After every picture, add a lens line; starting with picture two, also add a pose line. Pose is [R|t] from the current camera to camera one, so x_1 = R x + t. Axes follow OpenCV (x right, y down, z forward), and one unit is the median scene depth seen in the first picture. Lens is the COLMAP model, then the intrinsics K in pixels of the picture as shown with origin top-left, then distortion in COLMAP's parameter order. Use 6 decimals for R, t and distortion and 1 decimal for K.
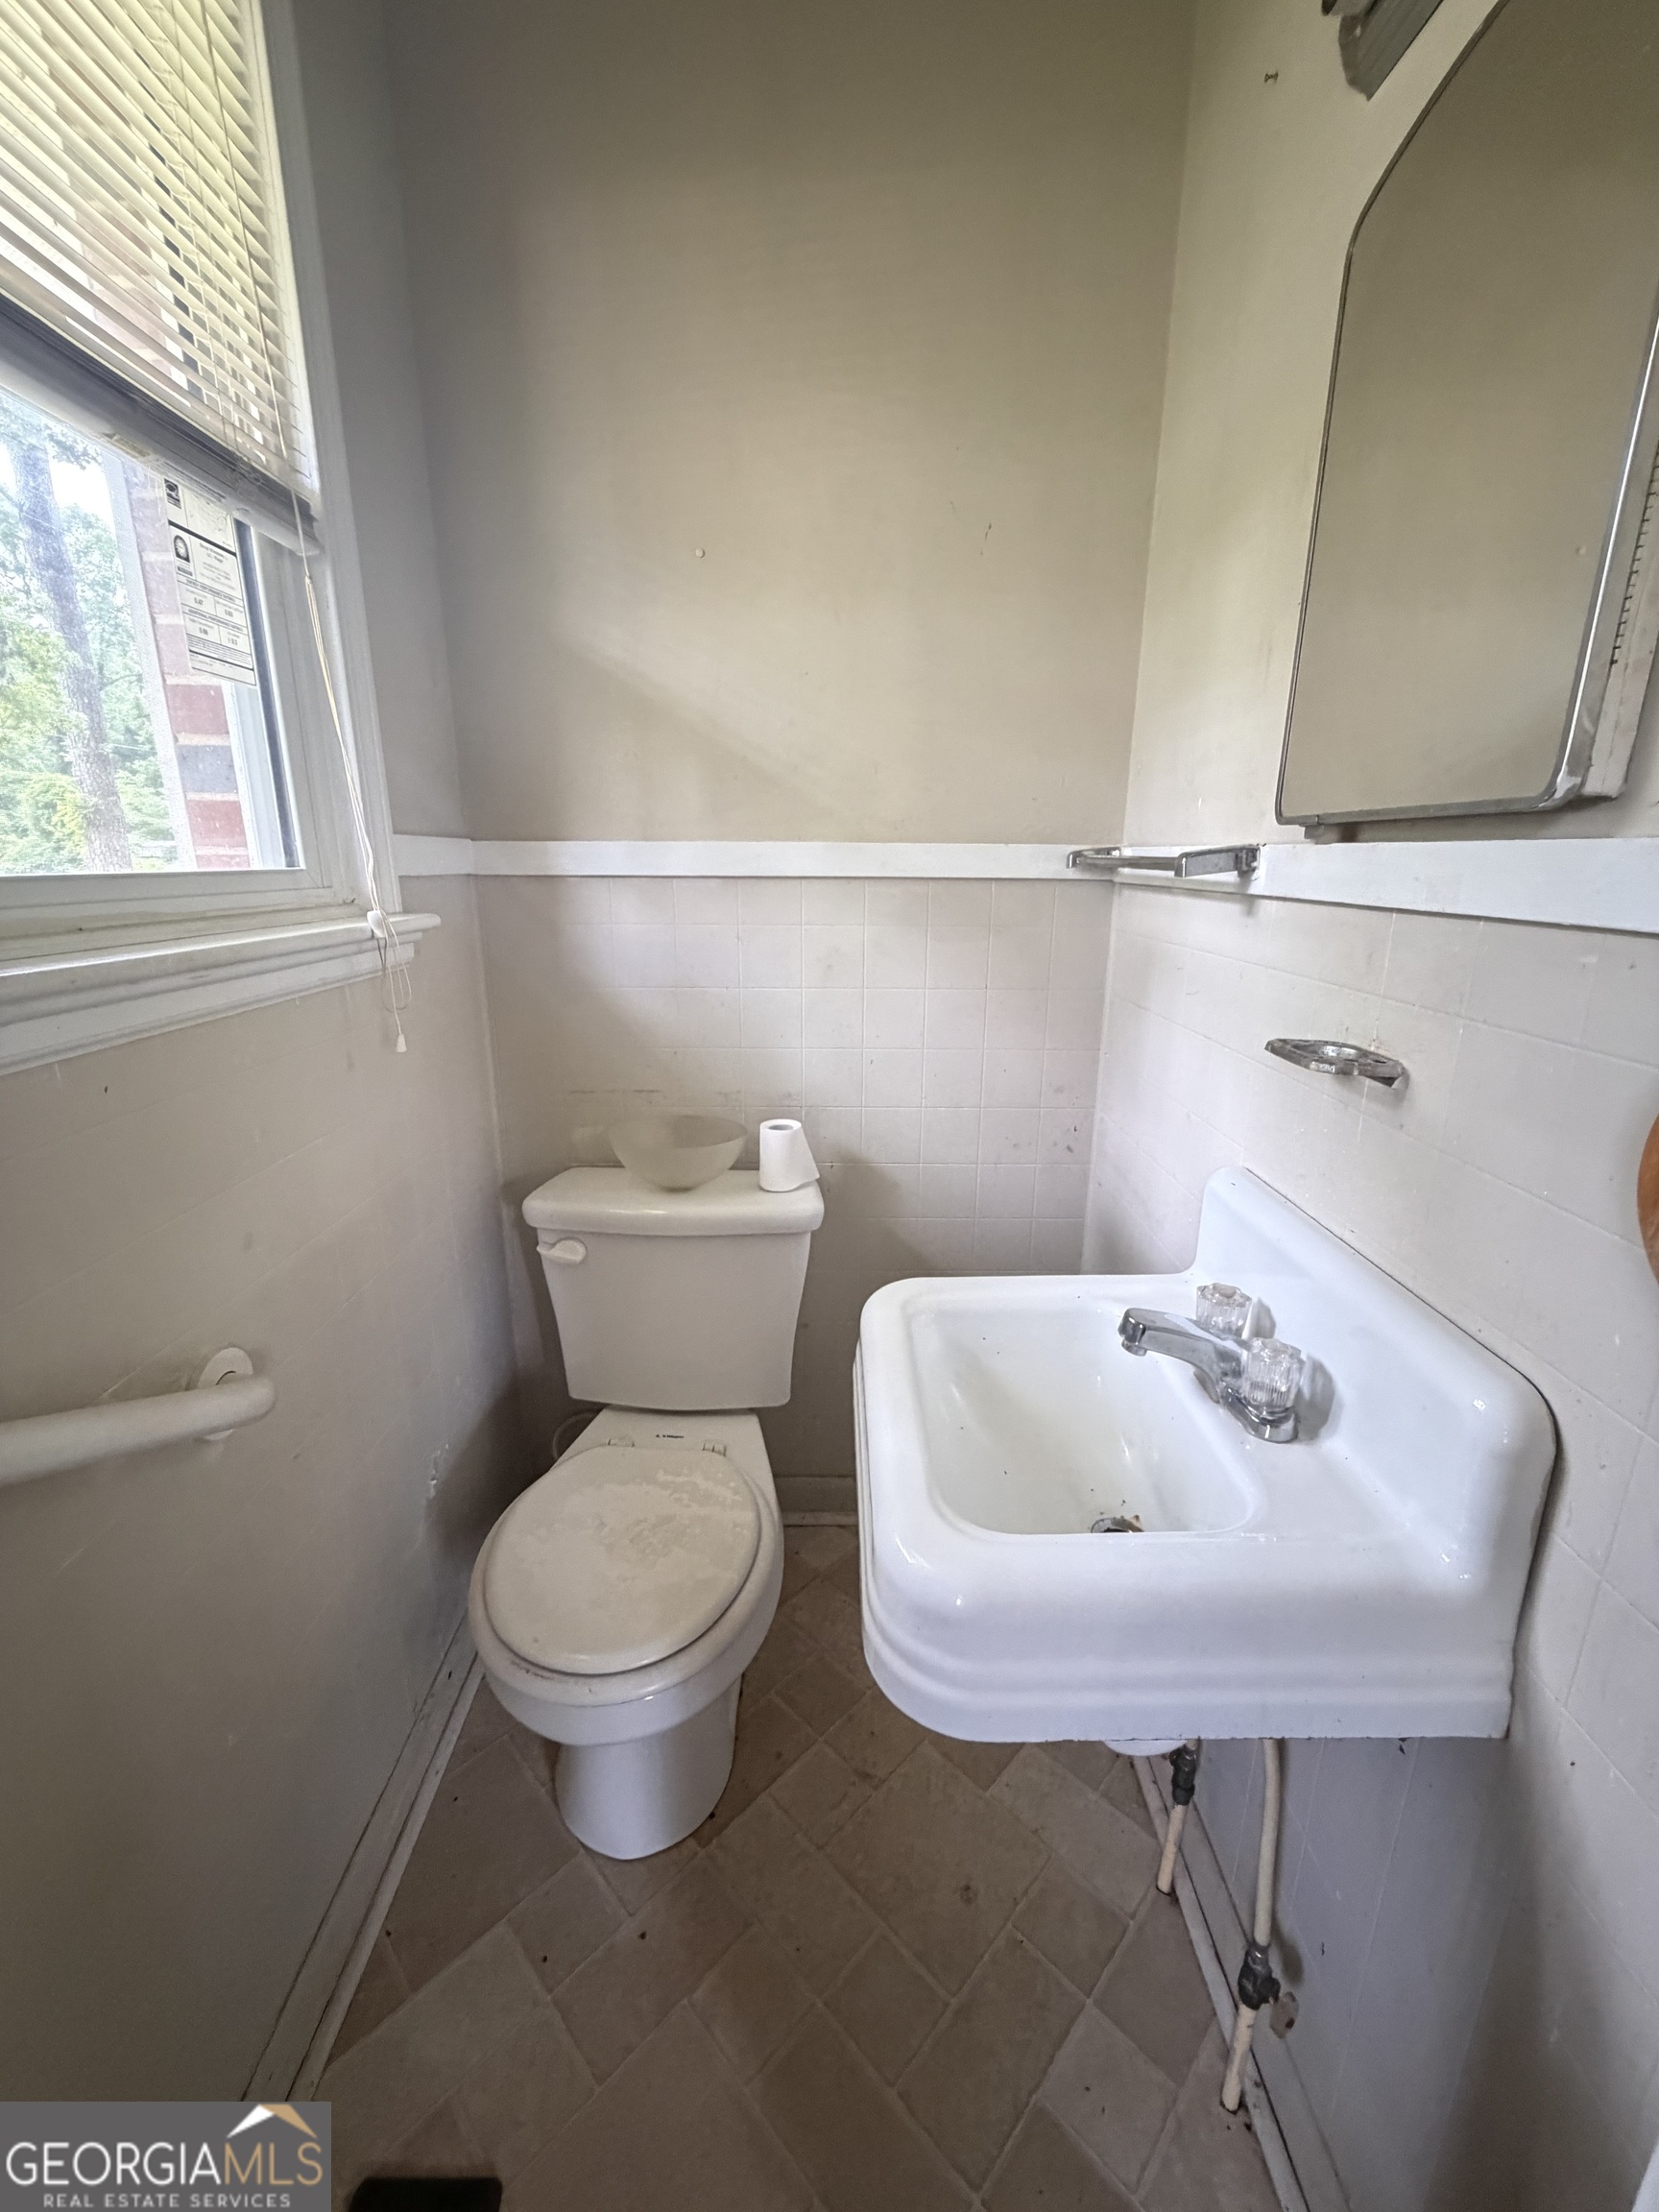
lens RADIAL K [[881.6, 0, 830.6], [0, 881.6, 1099.3], [0, 0, 1]] dist [-0.001694, -0.000597]
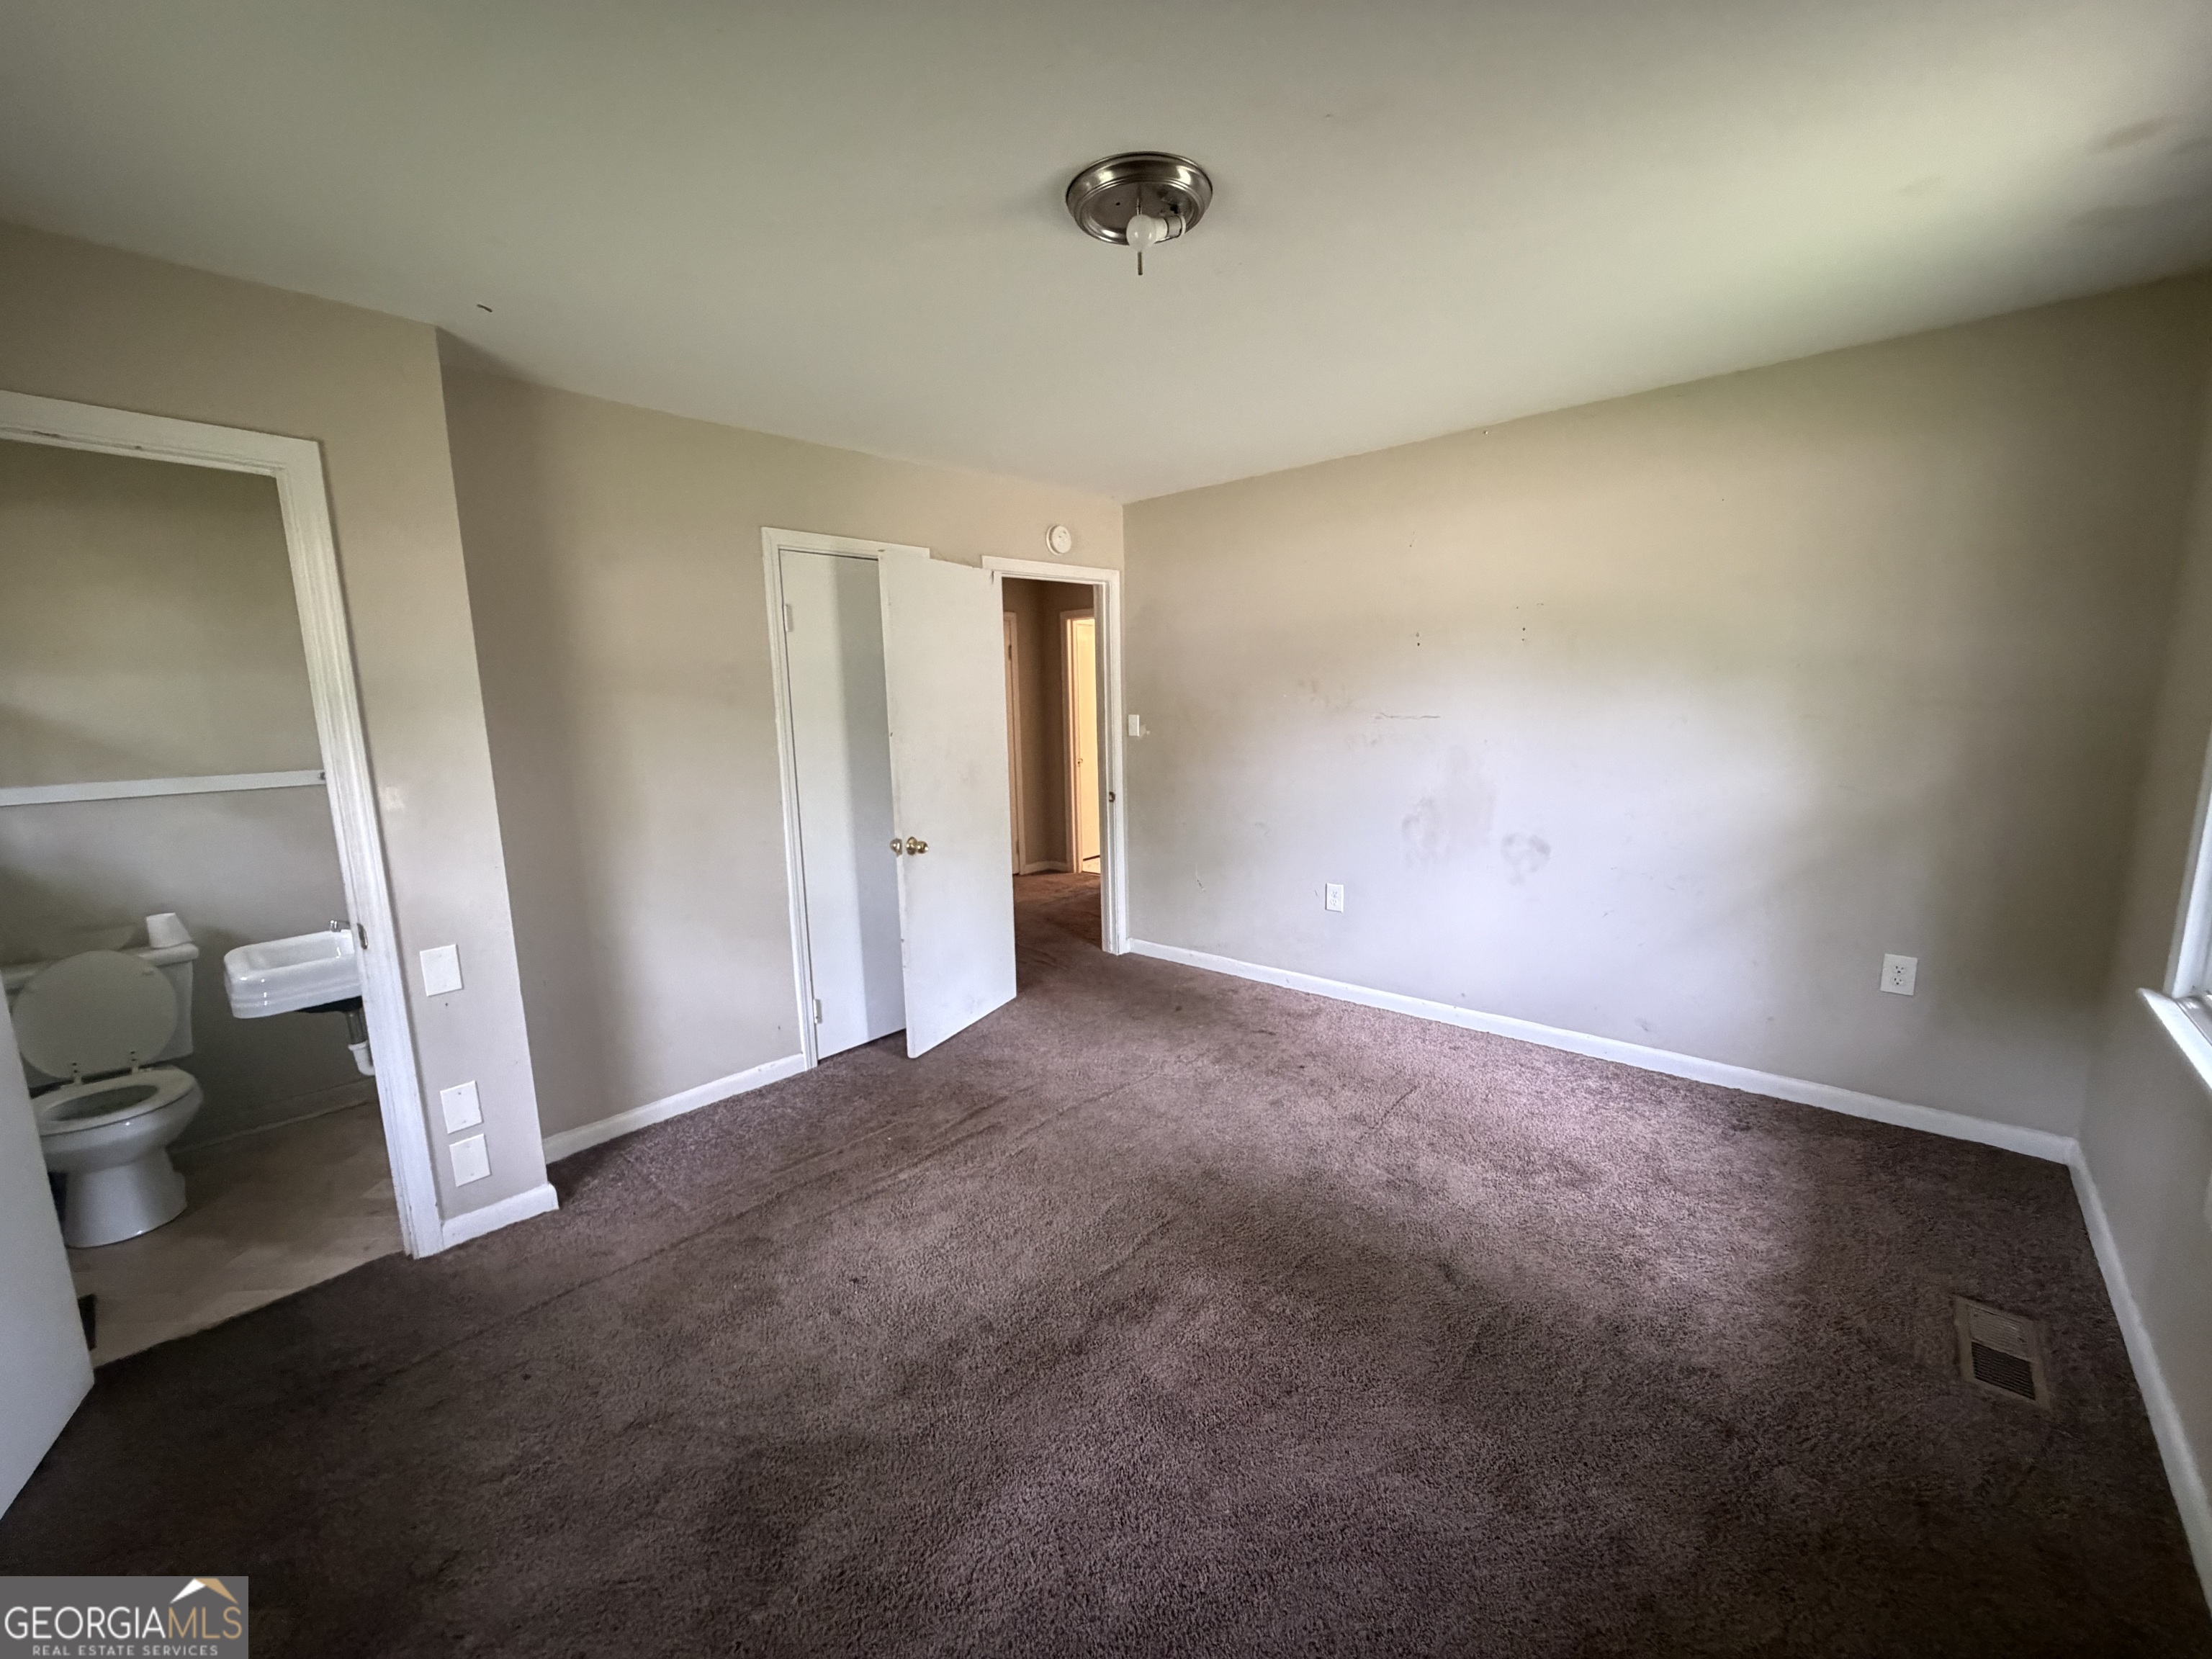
lens RADIAL K [[881.6, 0, 1098.1], [0, 881.6, 835.4], [0, 0, 1]] dist [-0.001694, -0.000597]
pose [[0.681679, -0.133802, 0.719313, -0.017100], [0.218774, 0.975432, -0.025885, 0.371004], [-0.698178, 0.175013, 0.694204, -1.925383]]
